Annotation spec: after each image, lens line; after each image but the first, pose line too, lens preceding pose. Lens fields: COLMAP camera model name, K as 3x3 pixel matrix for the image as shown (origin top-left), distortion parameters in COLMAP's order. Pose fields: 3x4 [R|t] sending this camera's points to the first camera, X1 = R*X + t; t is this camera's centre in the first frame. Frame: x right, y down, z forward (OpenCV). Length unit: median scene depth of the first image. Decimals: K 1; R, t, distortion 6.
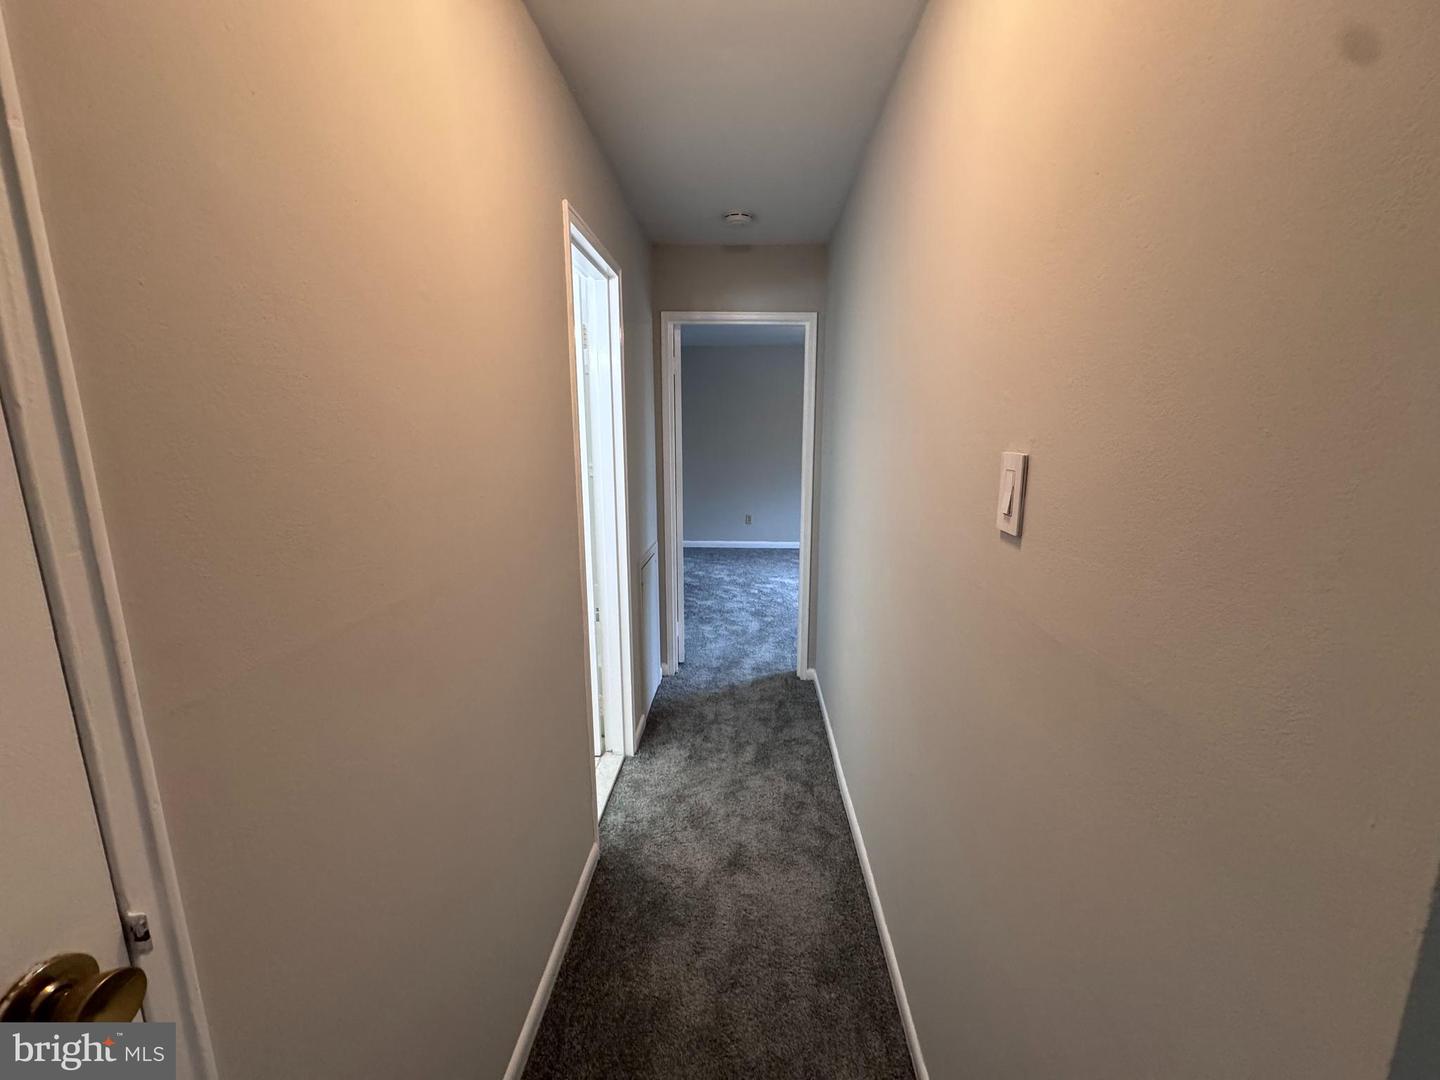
lens RADIAL K [[572.3, 0, 720.0], [0, 572.3, 540.0], [0, 0, 1]] dist [-0.000332, 0.000285]
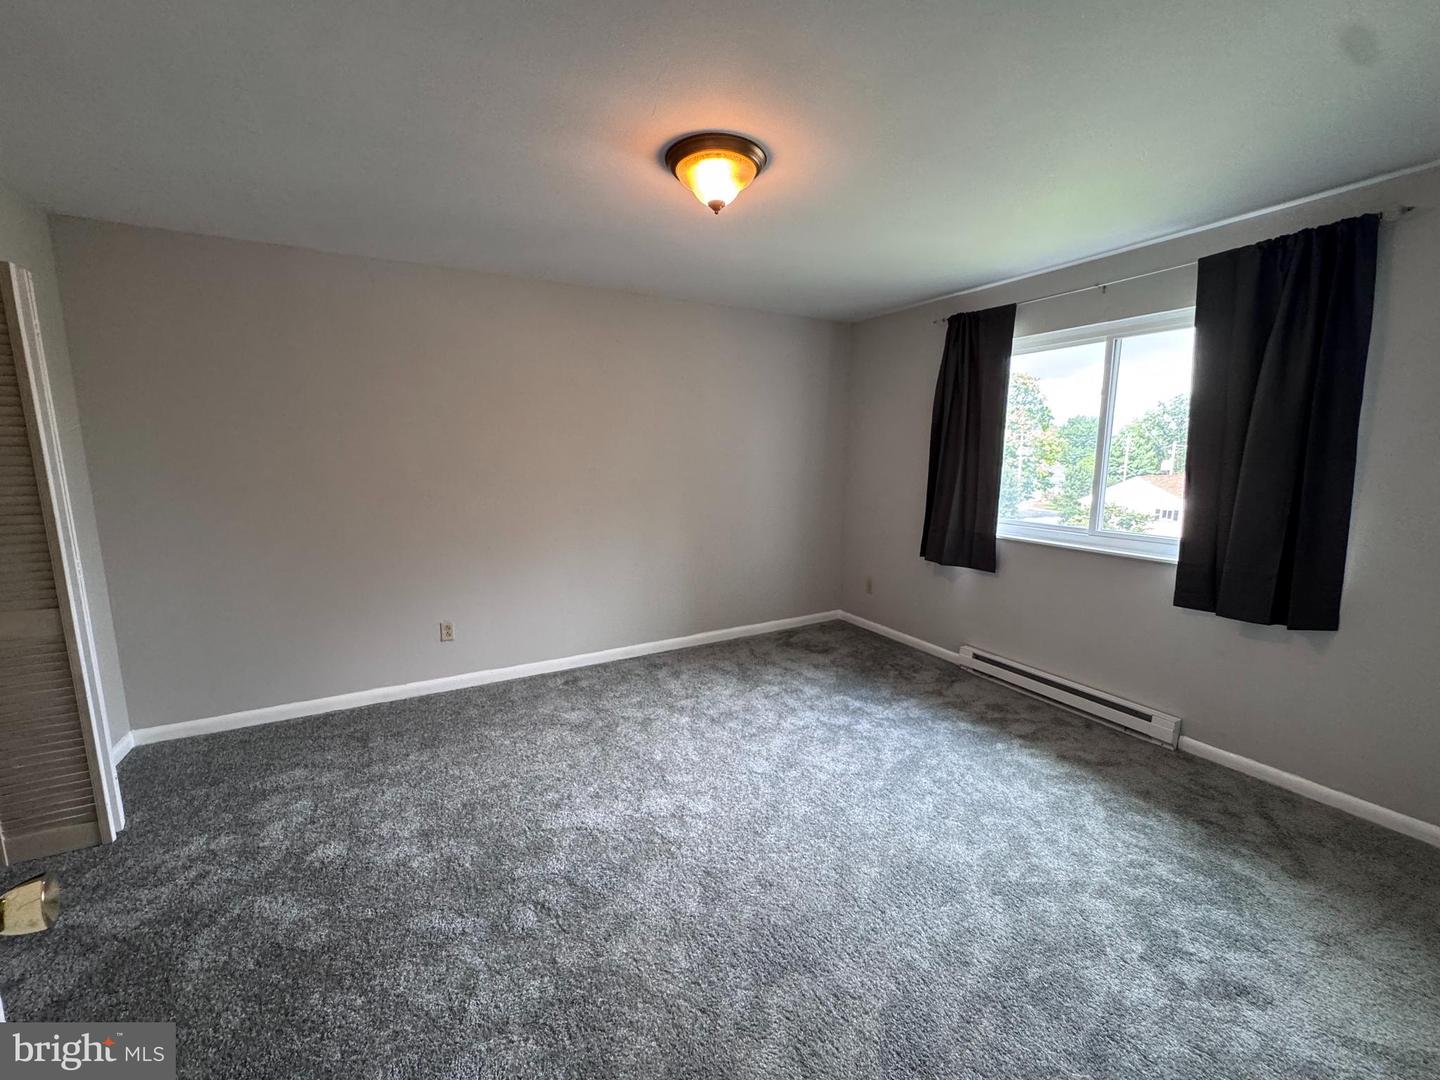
lens RADIAL K [[572.3, 0, 720.0], [0, 572.3, 540.0], [0, 0, 1]] dist [-0.000332, 0.000285]
pose [[0.845416, -0.078453, 0.528315, -0.003717], [0.092448, 0.995717, -0.000077, -0.116107], [-0.526047, 0.048907, 0.849048, 0.609404]]
